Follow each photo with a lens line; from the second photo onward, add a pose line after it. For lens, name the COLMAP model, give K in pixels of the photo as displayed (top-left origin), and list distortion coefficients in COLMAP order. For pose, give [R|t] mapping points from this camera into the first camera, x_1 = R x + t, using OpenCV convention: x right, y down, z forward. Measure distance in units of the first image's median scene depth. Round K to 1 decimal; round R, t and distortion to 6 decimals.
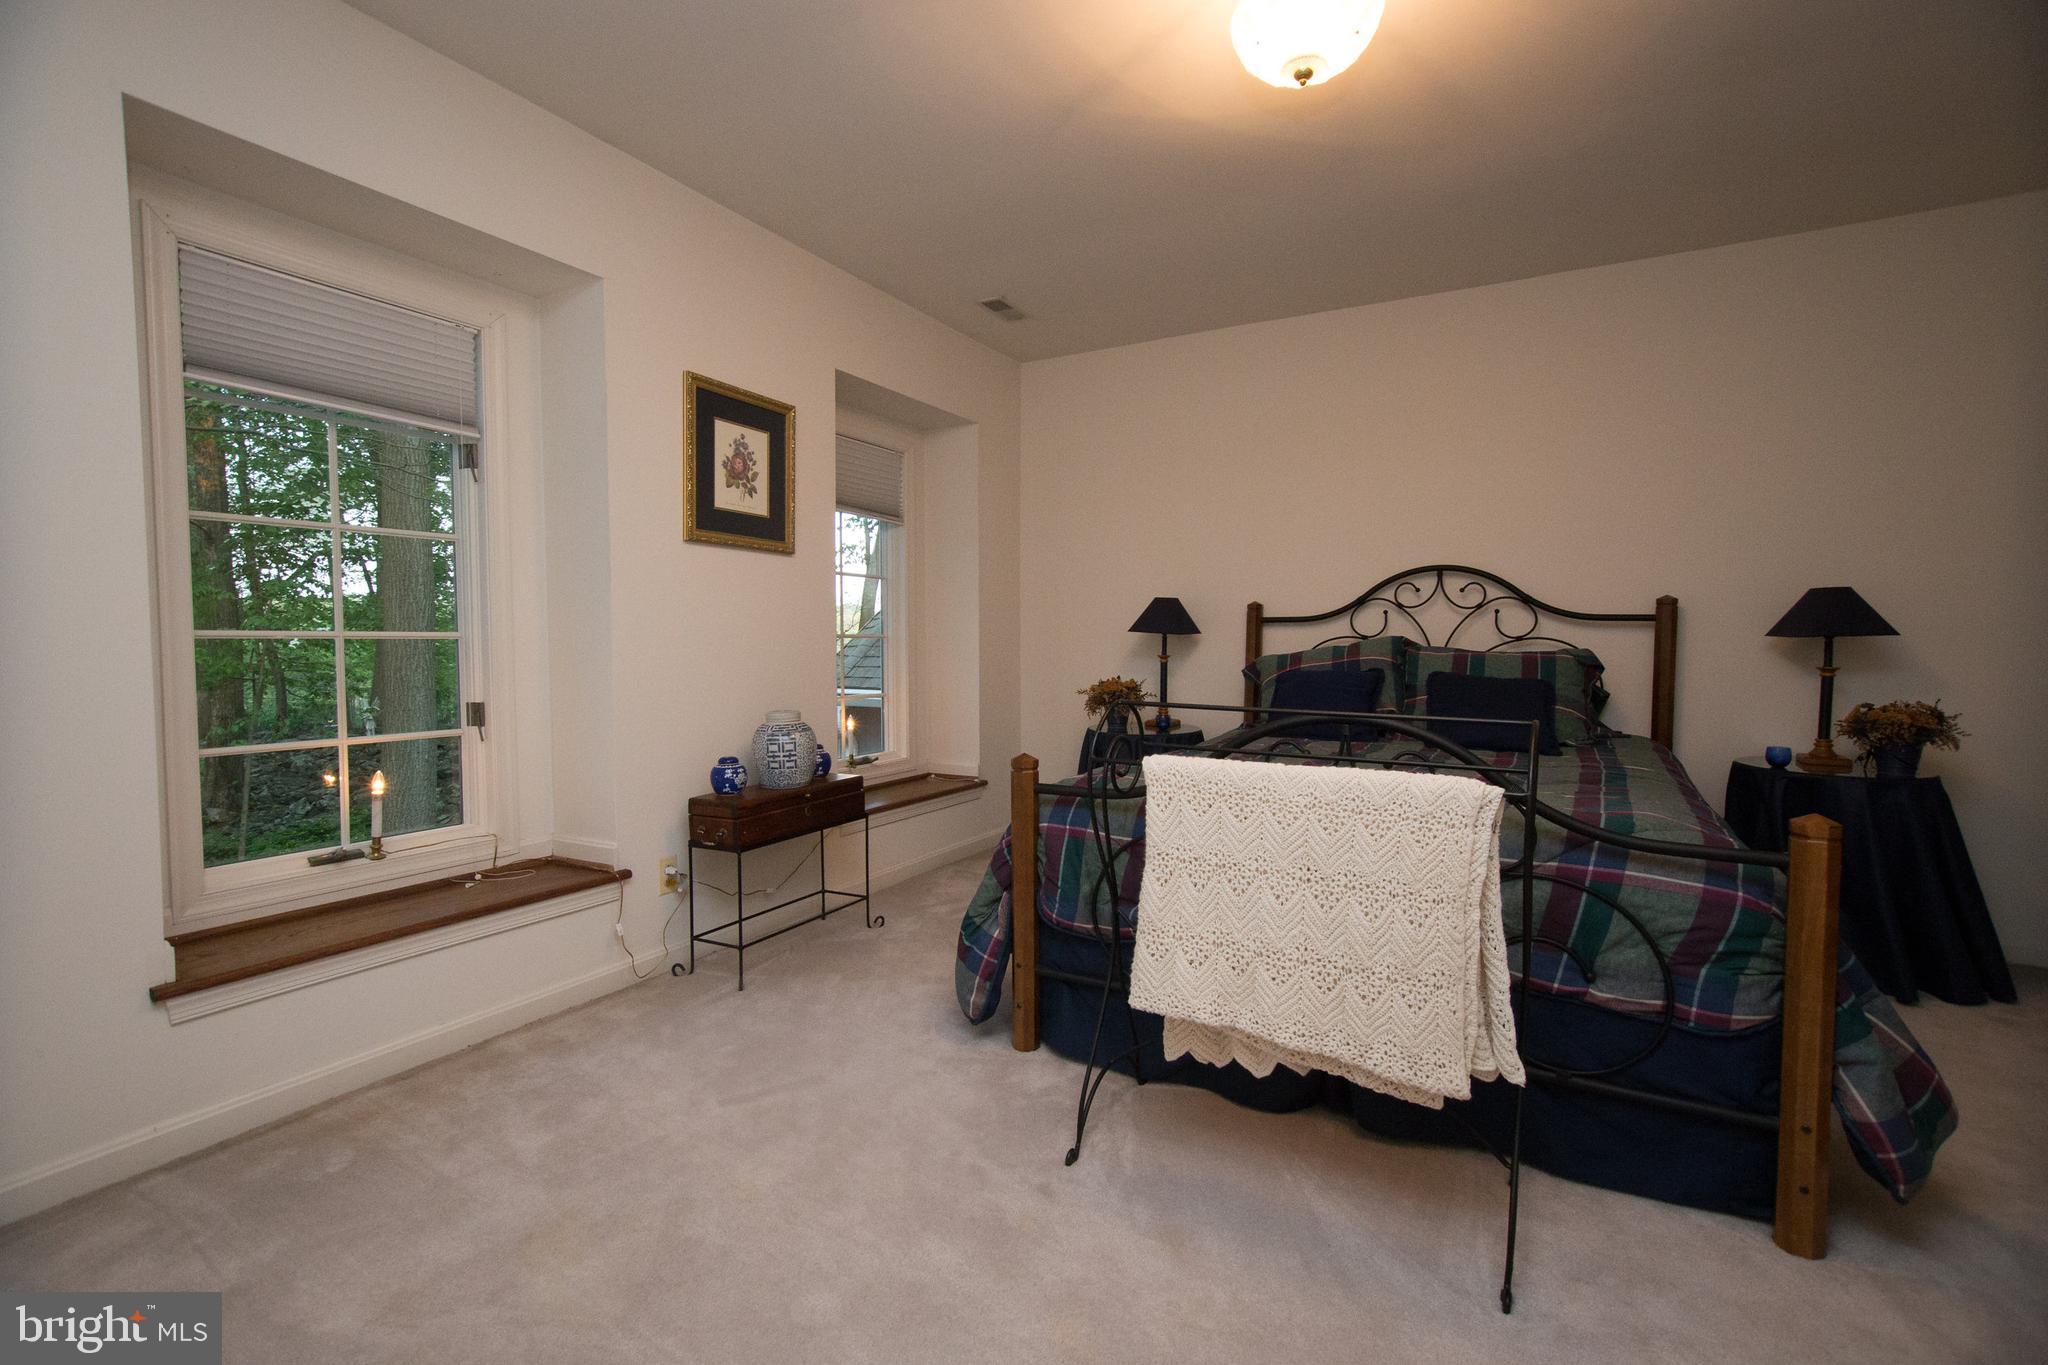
lens RADIAL K [[878.8, 0, 1024.0], [0, 878.8, 682.5], [0, 0, 1]] dist [-0.000726, 0.000154]
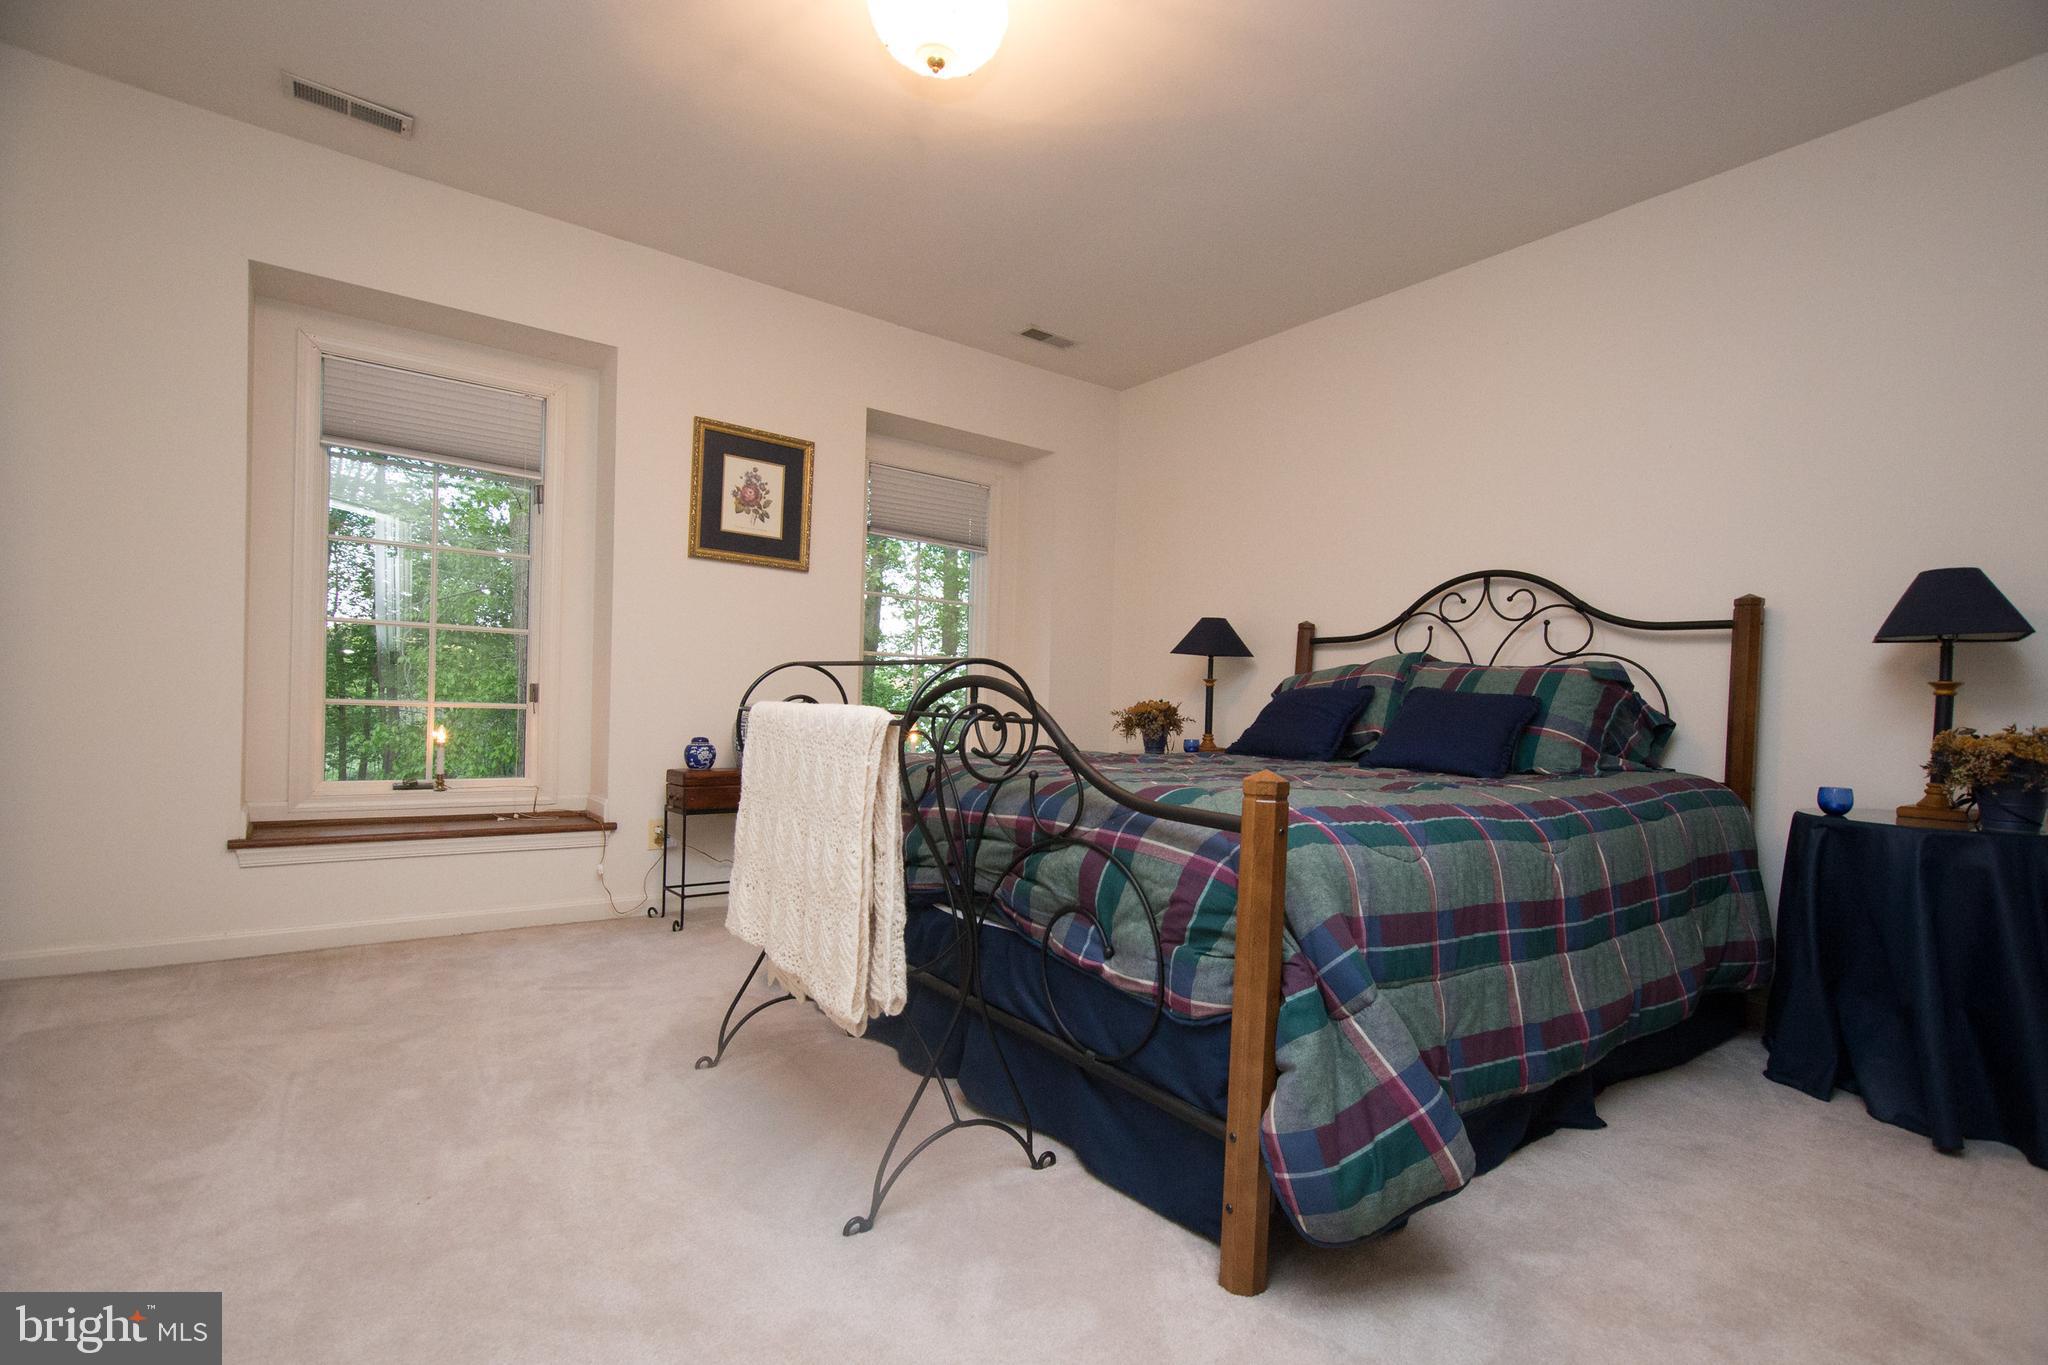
lens RADIAL K [[896.6, 0, 1025.1], [0, 896.6, 719.3], [0, 0, 1]] dist [-0.003977, -0.000119]
pose [[0.925085, 0.035491, -0.378099, 0.494060], [-0.047812, 0.998586, -0.023248, 0.064235], [0.376739, 0.039584, 0.925473, 0.048978]]
